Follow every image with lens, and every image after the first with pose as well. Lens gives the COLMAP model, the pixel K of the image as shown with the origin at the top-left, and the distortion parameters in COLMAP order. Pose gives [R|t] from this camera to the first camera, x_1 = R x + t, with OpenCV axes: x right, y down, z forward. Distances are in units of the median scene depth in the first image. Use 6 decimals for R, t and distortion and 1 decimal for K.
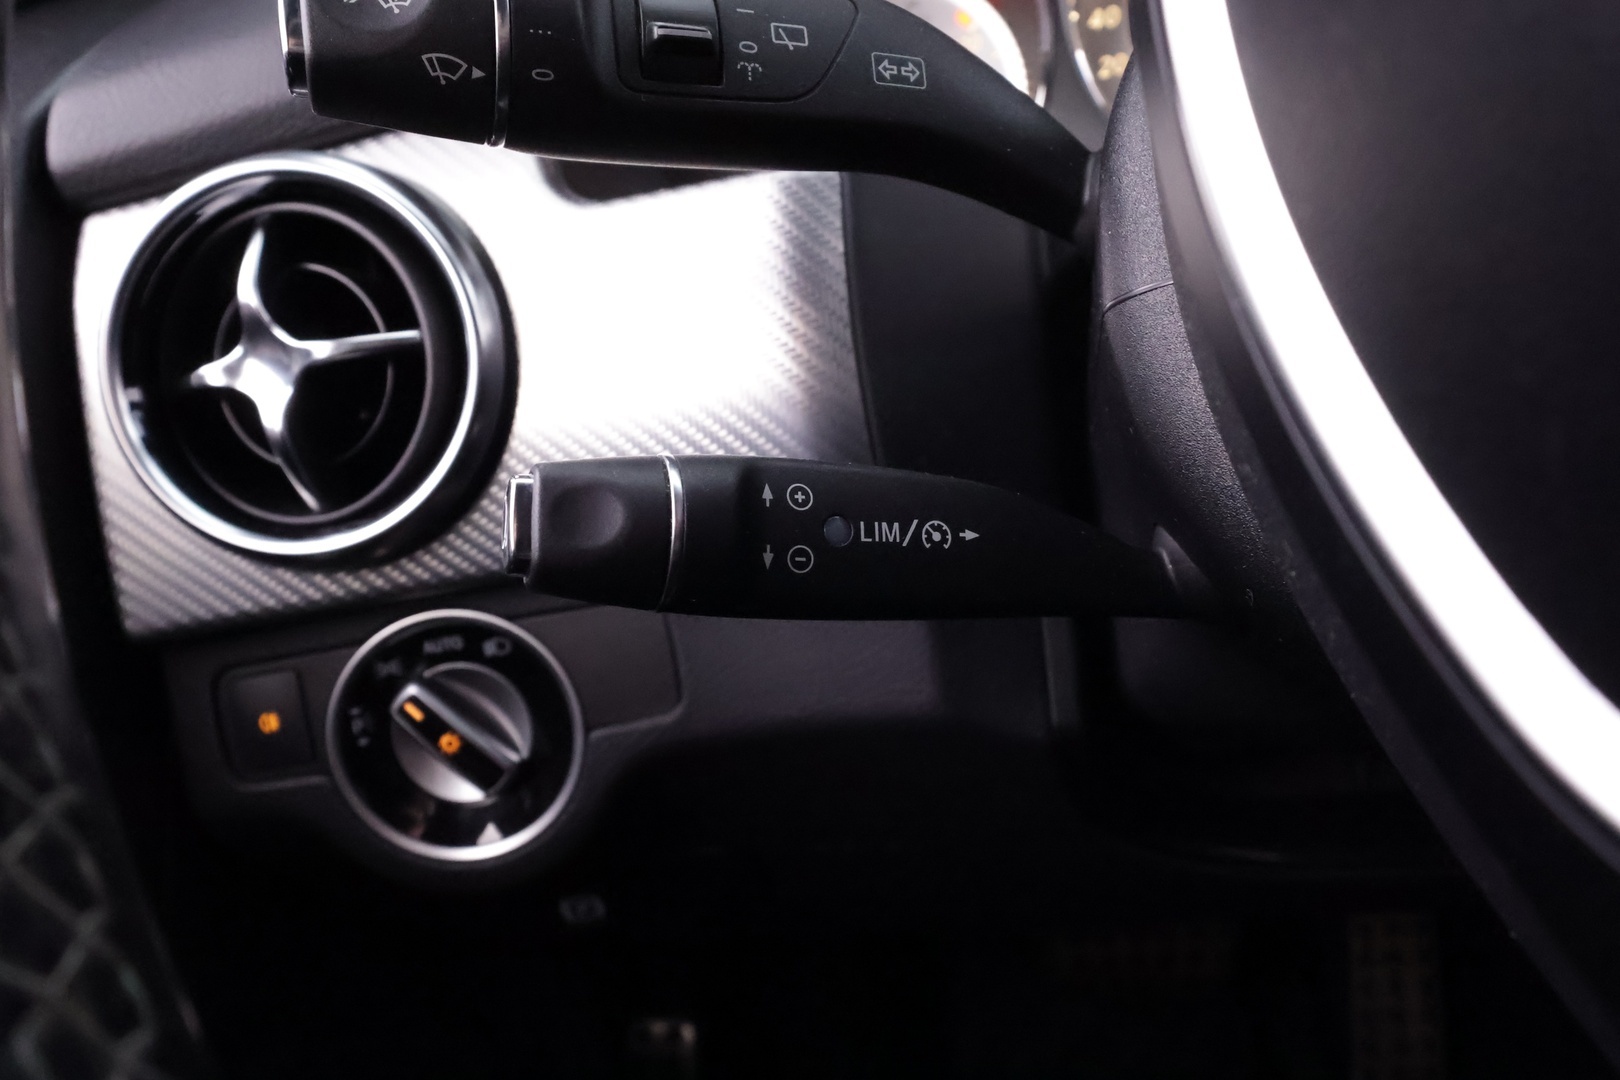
lens RADIAL K [[1238.6, 0, 810.0], [0, 1238.6, 540.0], [0, 0, 1]] dist [0.042623, -0.002051]
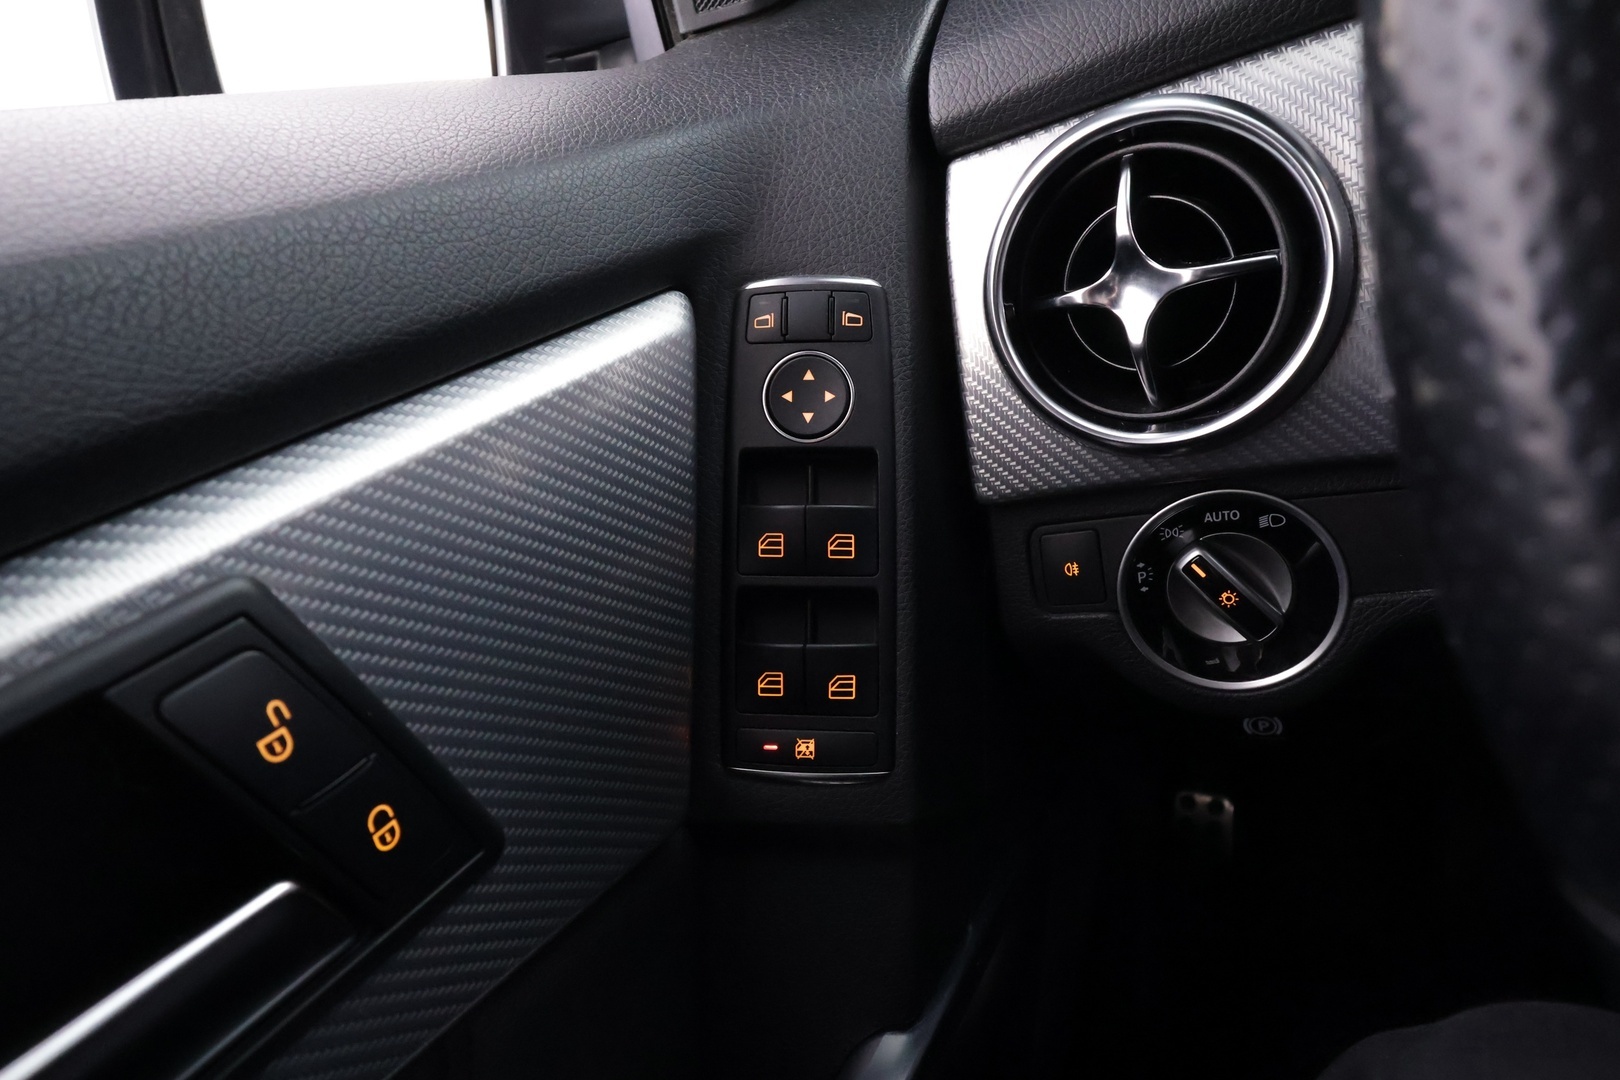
lens RADIAL K [[1007.7, 0, 810.0], [0, 1007.7, 540.0], [0, 0, 1]] dist [0.036499, -0.000106]
pose [[0.938960, 0.065547, -0.337723, -0.346136], [-0.007212, 0.985216, 0.171163, -0.058960], [0.343950, -0.158279, 0.925552, -0.042547]]
